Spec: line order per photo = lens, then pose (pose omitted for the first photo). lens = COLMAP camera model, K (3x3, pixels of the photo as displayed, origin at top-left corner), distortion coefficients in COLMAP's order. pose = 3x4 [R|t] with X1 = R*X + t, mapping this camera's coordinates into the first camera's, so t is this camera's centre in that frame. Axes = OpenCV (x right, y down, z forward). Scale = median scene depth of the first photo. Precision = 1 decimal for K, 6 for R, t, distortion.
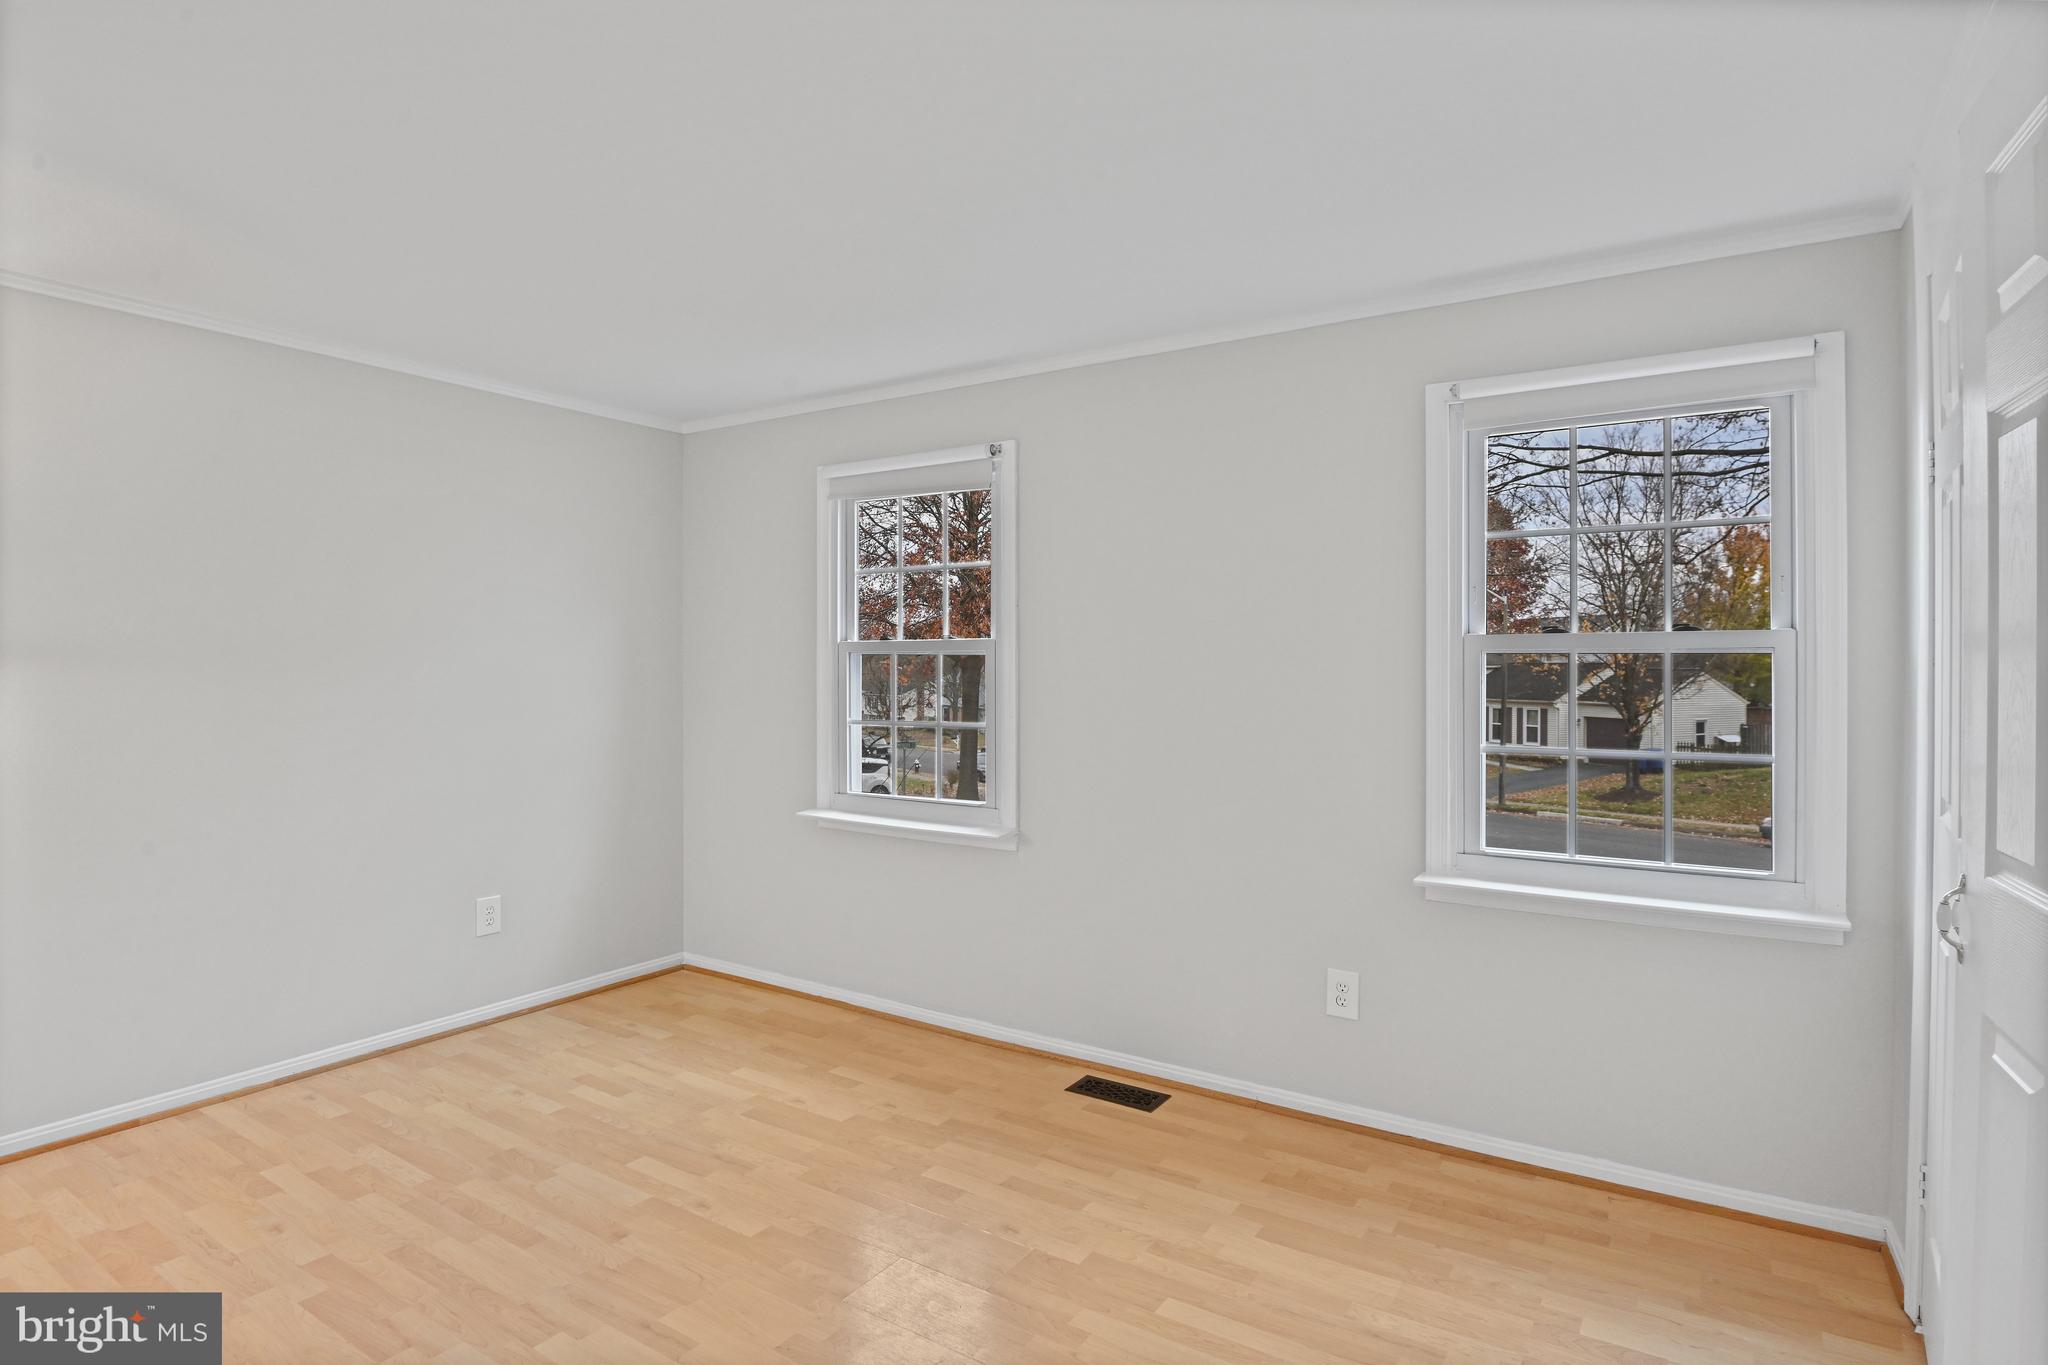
lens RADIAL K [[1067.1, 0, 1027.3], [0, 1067.1, 676.8], [0, 0, 1]] dist [-0.028425, -0.000507]
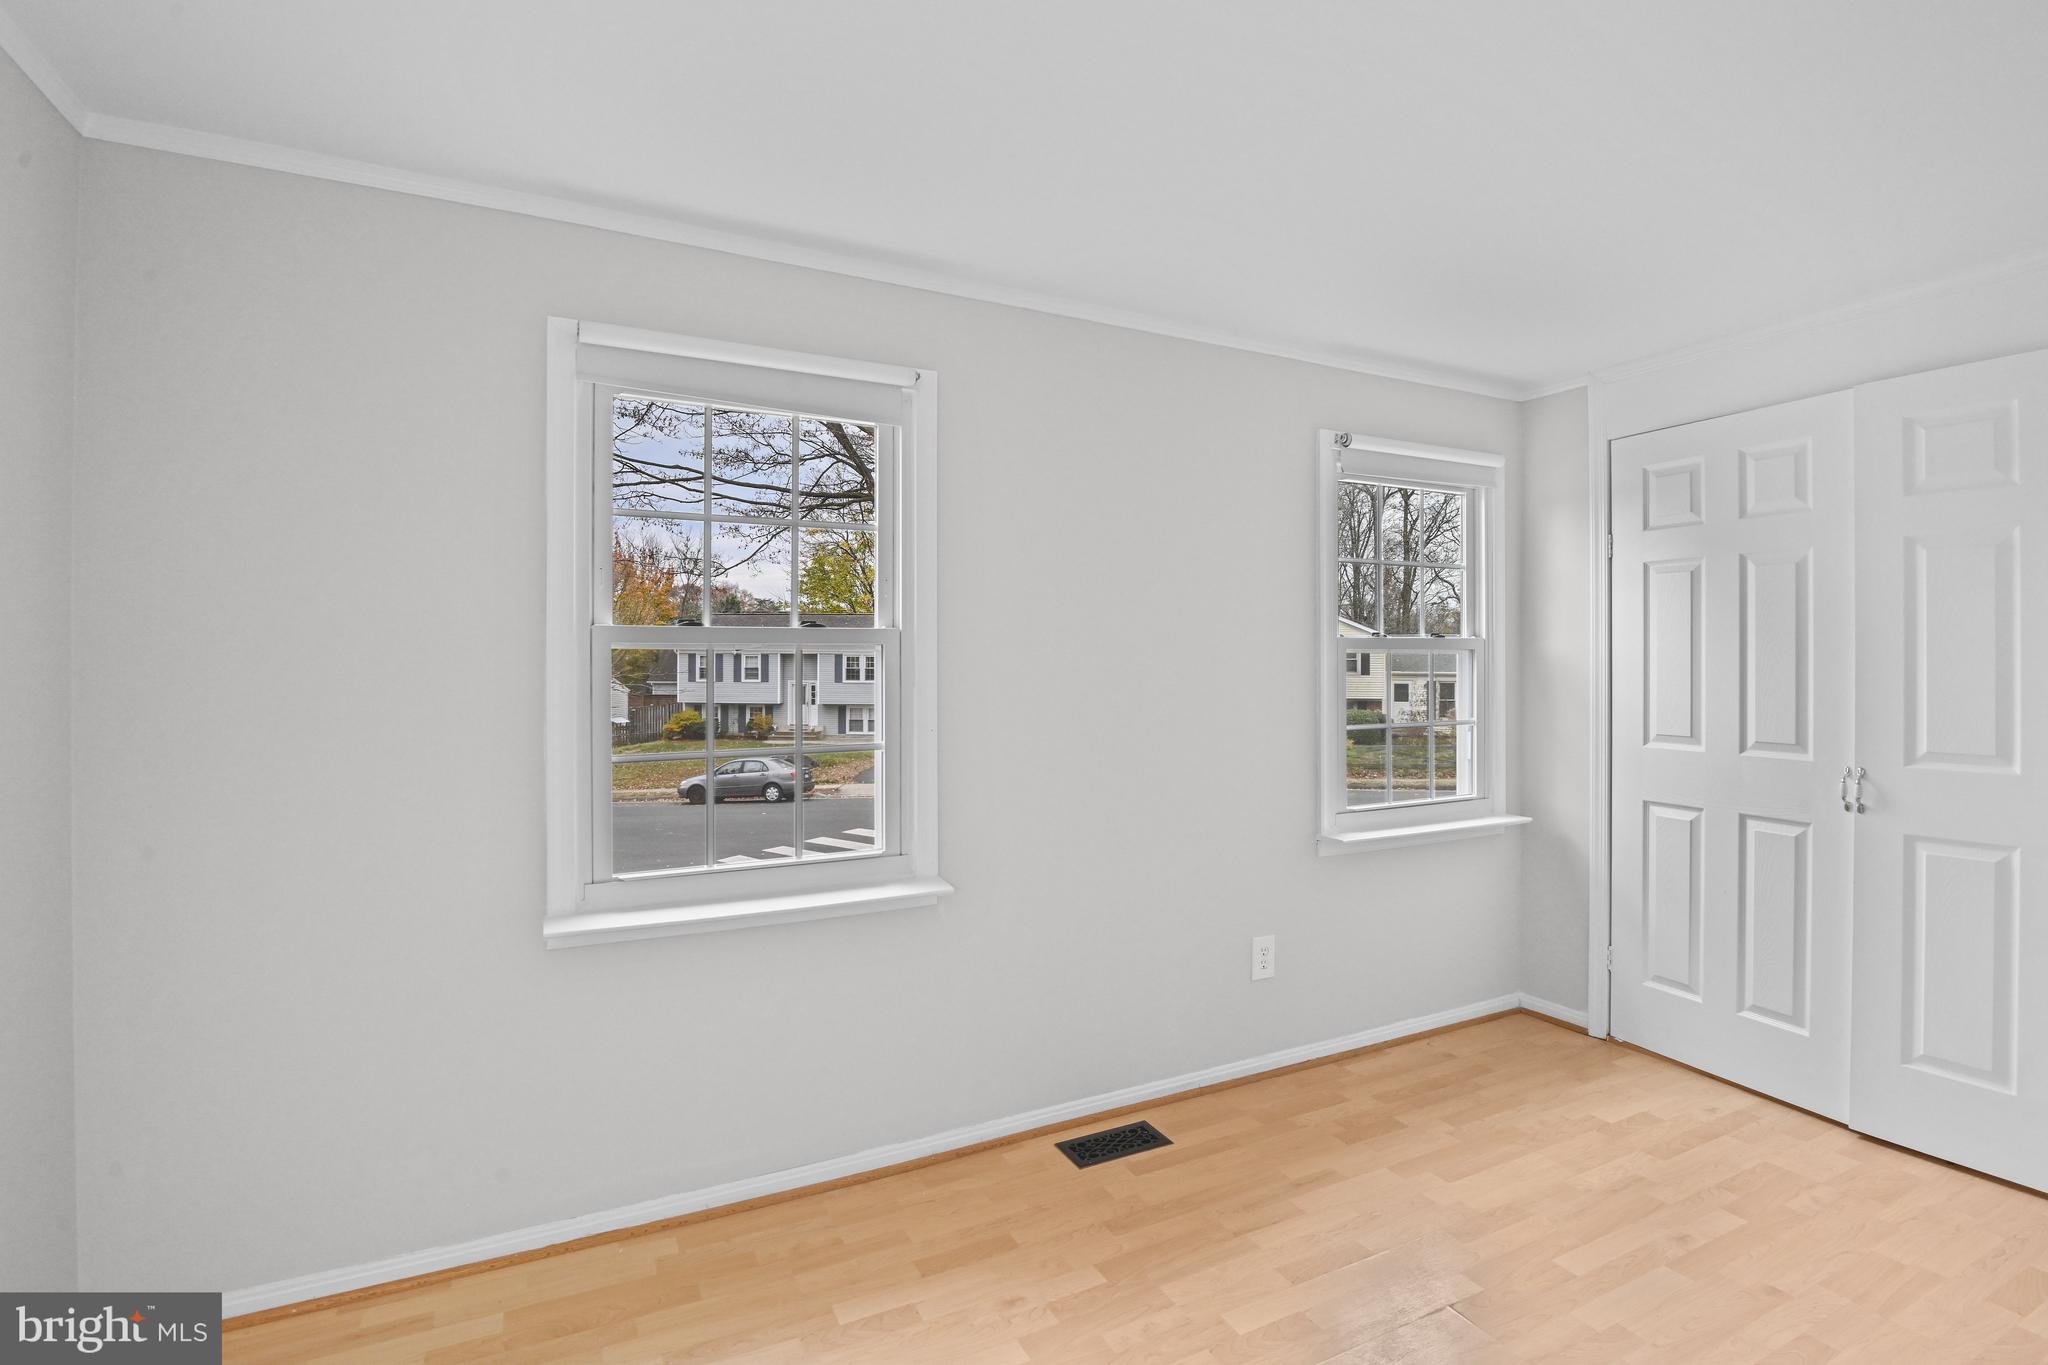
lens RADIAL K [[949.6, 0, 1029.1], [0, 949.6, 667.0], [0, 0, 1]] dist [-0.015955, -0.001840]
pose [[0.499777, -0.008141, 0.866116, -0.687125], [0.011211, 0.999933, 0.002930, -0.011672], [-0.866082, 0.008246, 0.499834, 0.717689]]
